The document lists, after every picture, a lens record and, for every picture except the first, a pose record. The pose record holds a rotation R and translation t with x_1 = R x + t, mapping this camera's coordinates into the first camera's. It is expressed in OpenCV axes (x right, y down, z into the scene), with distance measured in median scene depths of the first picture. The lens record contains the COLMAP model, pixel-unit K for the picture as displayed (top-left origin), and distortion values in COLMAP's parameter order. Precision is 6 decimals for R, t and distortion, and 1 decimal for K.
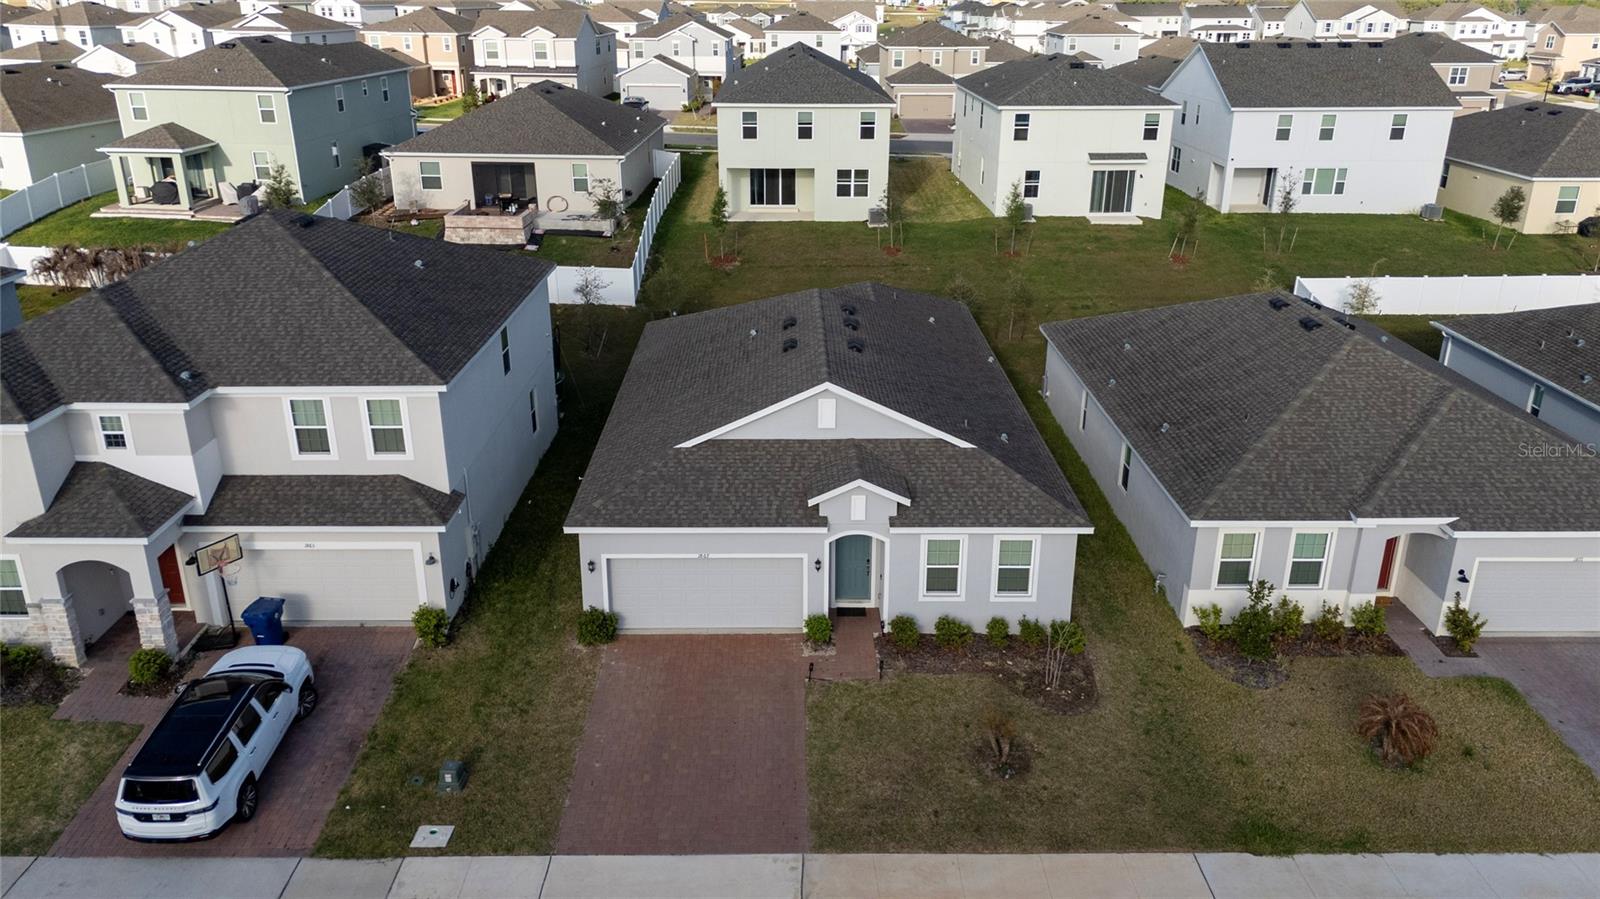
lens RADIAL K [[1188.5, 0, 789.0], [0, 1188.5, 439.6], [0, 0, 1]] dist [0.065889, -0.084023]
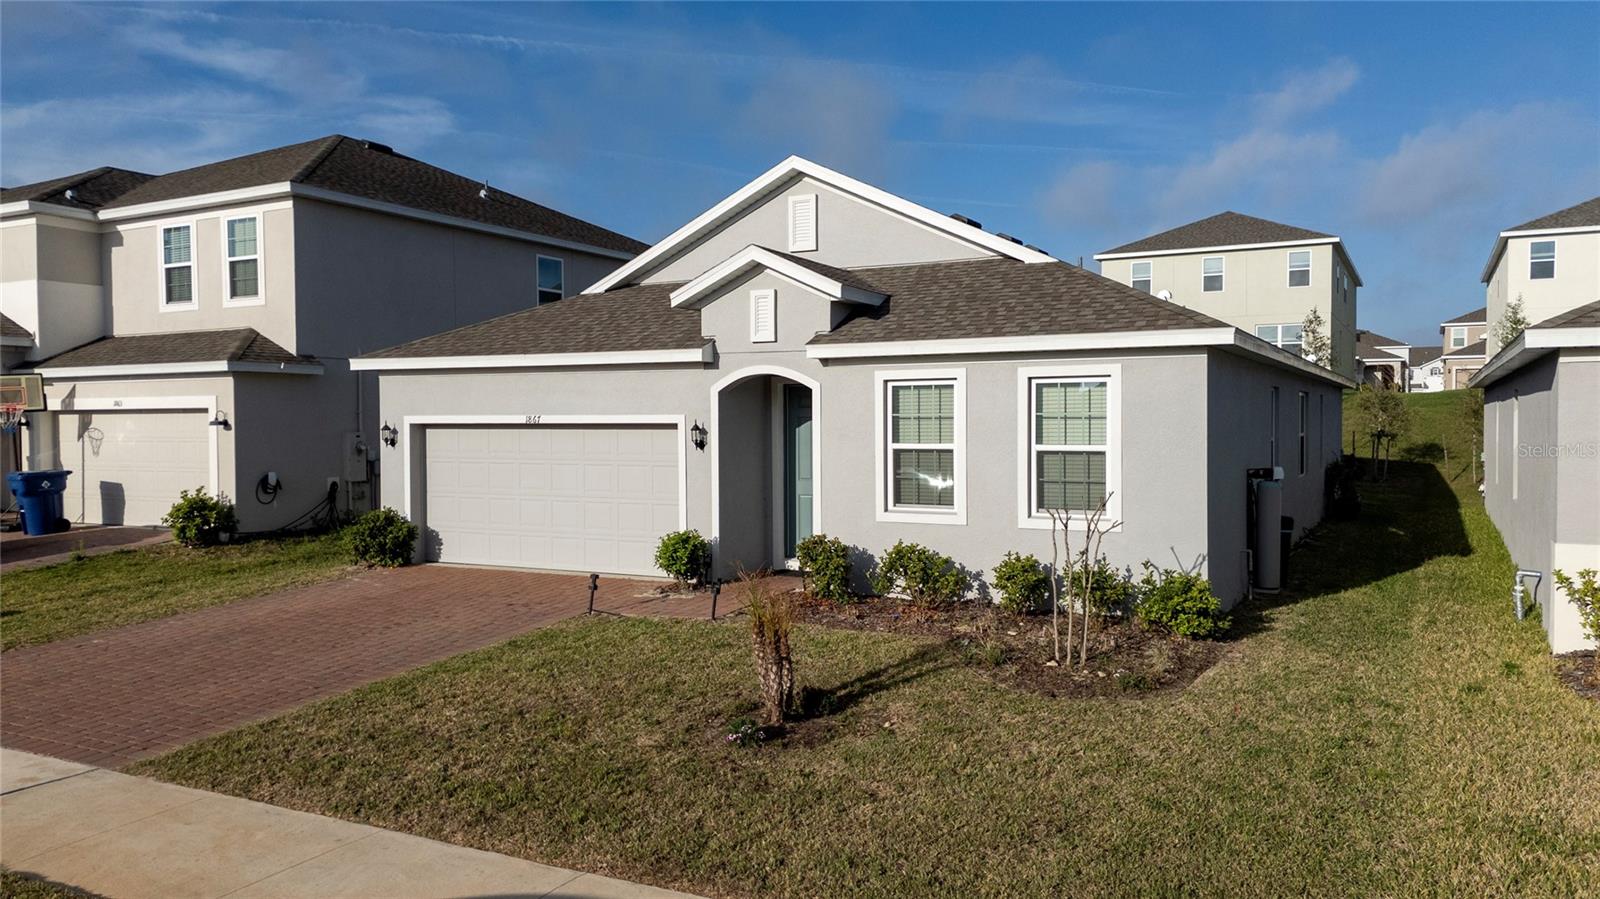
lens RADIAL K [[1161.9, 0, 794.9], [0, 1161.9, 454.1], [0, 0, 1]] dist [0.054560, -0.042660]
pose [[0.880438, 0.010721, -0.474040, 0.306022], [-0.163487, 0.945303, -0.282266, 0.250869], [0.445085, 0.326017, 0.834034, 0.583575]]
